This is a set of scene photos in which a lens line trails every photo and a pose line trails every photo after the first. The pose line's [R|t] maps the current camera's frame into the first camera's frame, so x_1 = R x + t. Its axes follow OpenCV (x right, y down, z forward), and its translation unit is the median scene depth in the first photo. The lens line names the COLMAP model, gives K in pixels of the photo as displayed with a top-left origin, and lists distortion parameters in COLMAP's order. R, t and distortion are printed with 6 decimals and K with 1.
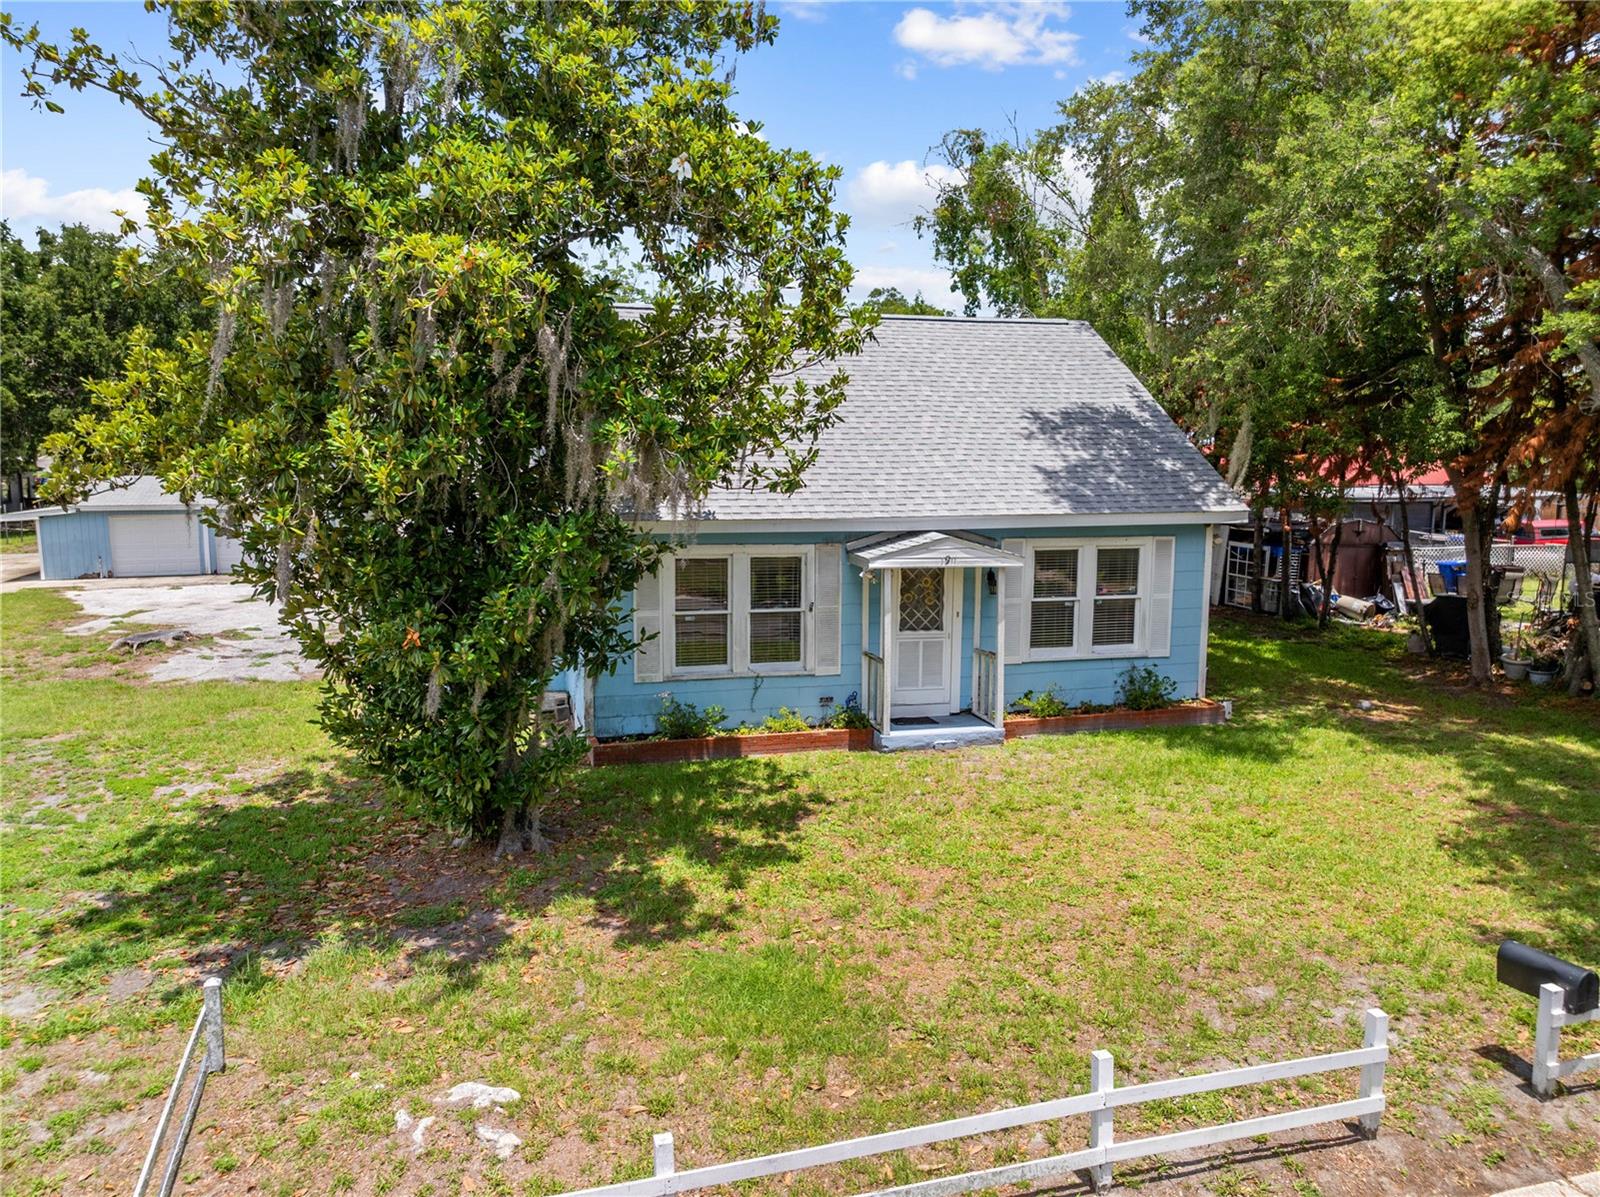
lens RADIAL K [[1128.8, 0, 801.7], [0, 1128.8, 595.6], [0, 0, 1]] dist [-0.039828, 0.013866]
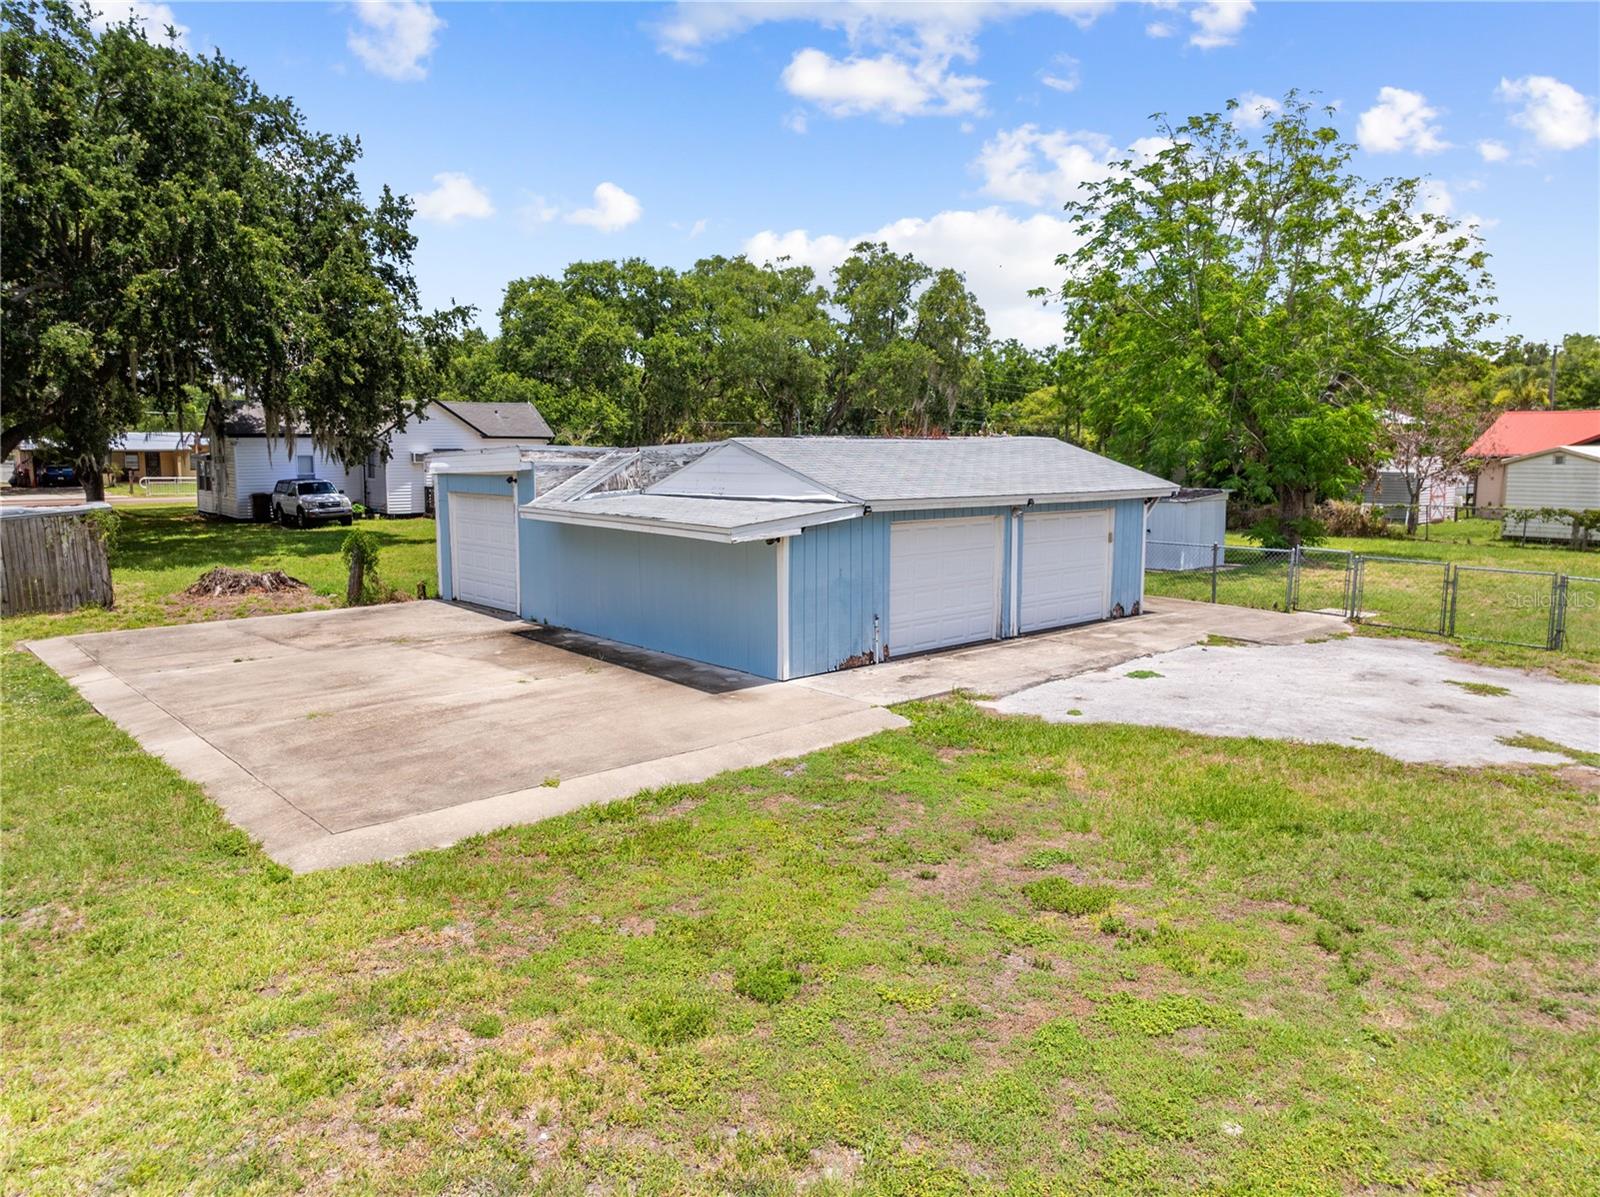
lens RADIAL K [[1128.8, 0, 828.9], [0, 1128.8, 591.7], [0, 0, 1]] dist [-0.039828, 0.013866]
pose [[0.908243, -0.056966, 0.414547, -1.765703], [0.055781, 0.998331, 0.014976, -0.111067], [-0.414708, 0.009522, 0.909905, 1.281850]]
